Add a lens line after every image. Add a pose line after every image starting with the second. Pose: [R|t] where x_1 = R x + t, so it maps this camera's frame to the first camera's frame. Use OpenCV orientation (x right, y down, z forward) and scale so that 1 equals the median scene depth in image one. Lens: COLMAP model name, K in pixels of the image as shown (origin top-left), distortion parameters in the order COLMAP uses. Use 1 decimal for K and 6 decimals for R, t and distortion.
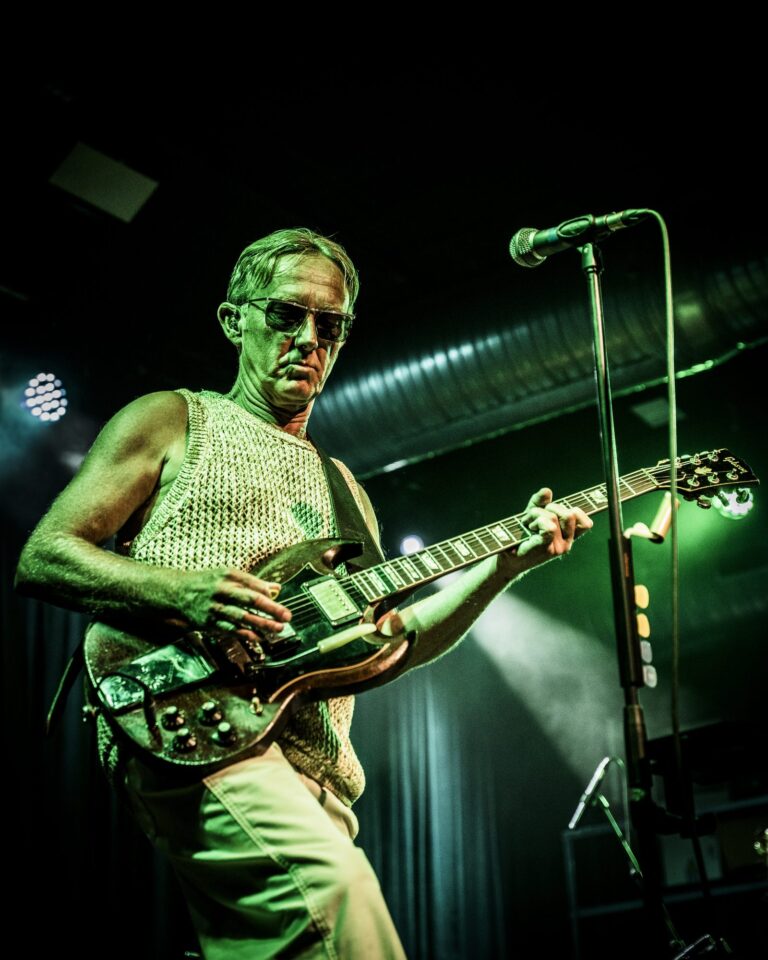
lens RADIAL K [[339.2, 0, 381.3], [0, 339.2, 564.6], [0, 0, 1]] dist [-0.010630, 0.003854]
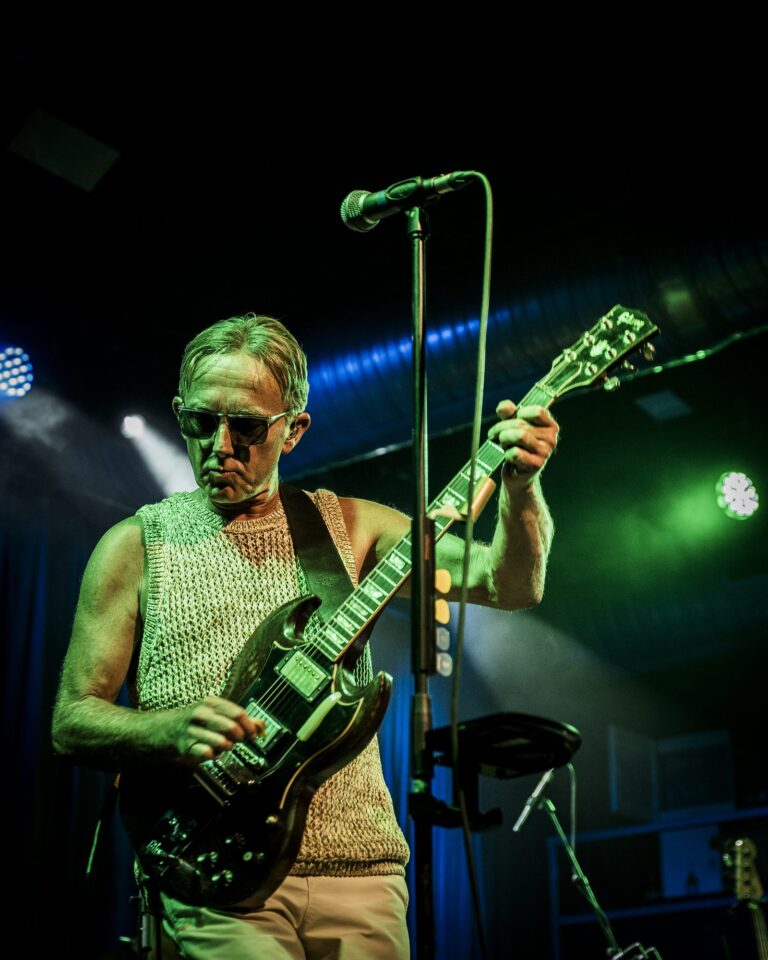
lens RADIAL K [[349.1, 0, 383.8], [0, 349.1, 561.2], [0, 0, 1]] dist [-0.002056, -0.000300]
pose [[0.999471, 0.031011, -0.009799, 0.546022], [-0.030913, 0.999473, 0.009929, 0.030399], [0.010102, -0.009621, 0.999903, 0.012887]]
